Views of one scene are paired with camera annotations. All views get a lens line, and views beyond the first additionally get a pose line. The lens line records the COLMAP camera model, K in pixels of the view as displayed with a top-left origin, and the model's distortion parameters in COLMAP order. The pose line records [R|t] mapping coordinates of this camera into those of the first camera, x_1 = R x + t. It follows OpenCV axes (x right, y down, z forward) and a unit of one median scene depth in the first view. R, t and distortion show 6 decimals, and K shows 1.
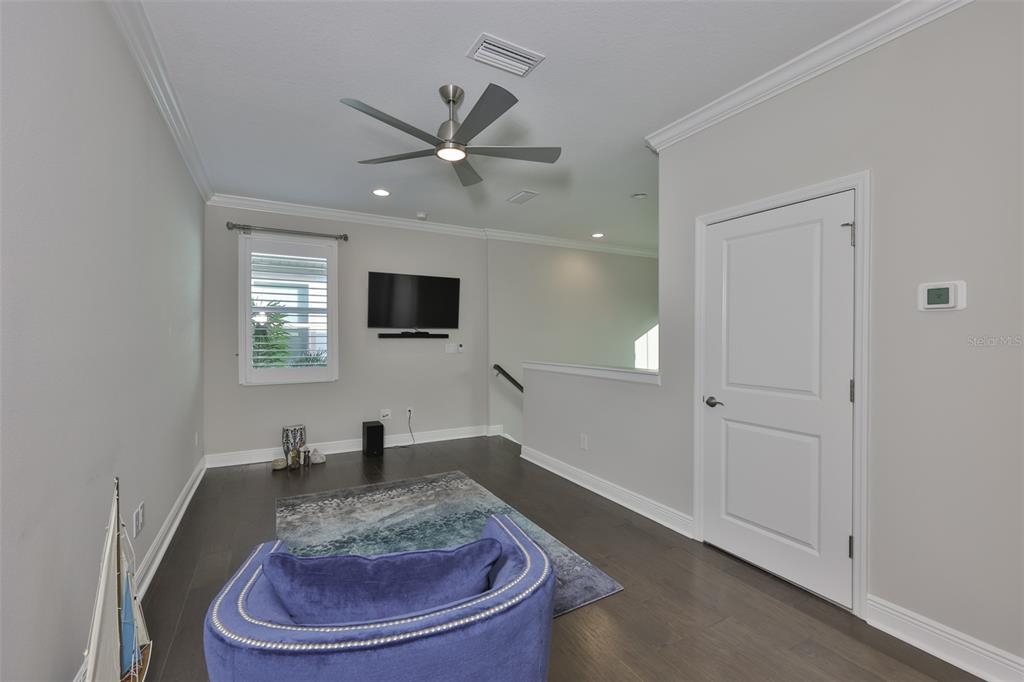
lens RADIAL K [[430.1, 0, 507.0], [0, 430.1, 339.6], [0, 0, 1]] dist [-0.000670, 0.000189]
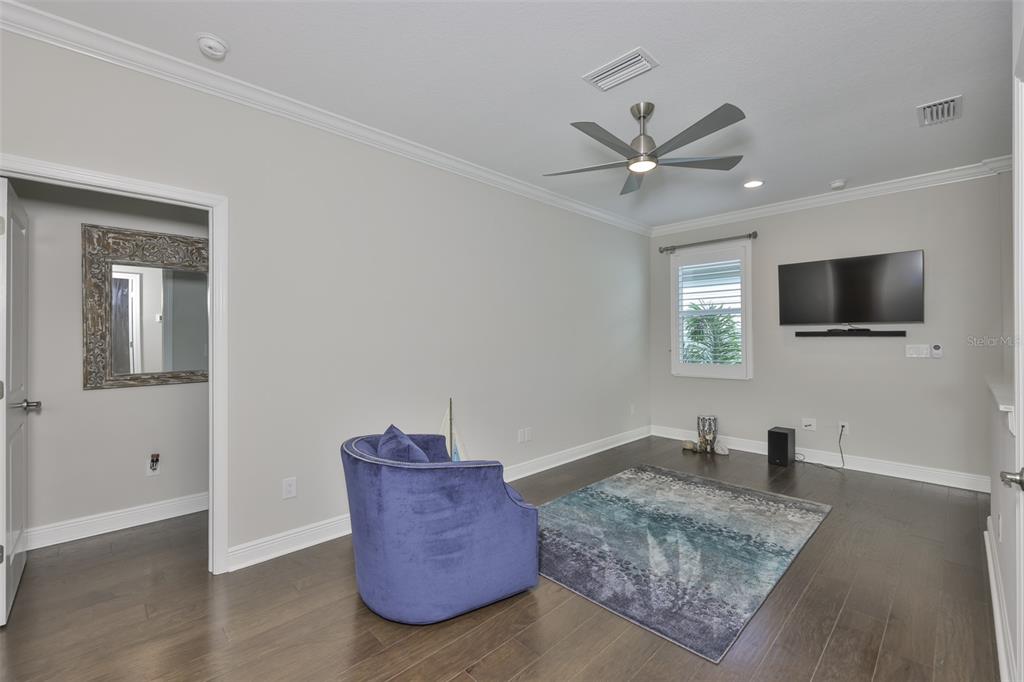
lens RADIAL K [[438.0, 0, 525.5], [0, 438.0, 338.4], [0, 0, 1]] dist [-0.000351, 0.000039]
pose [[0.279816, -0.001188, -0.960053, 0.467947], [0.000681, 0.999999, -0.001039, 0.000696], [0.960053, -0.000363, 0.279816, 0.230080]]
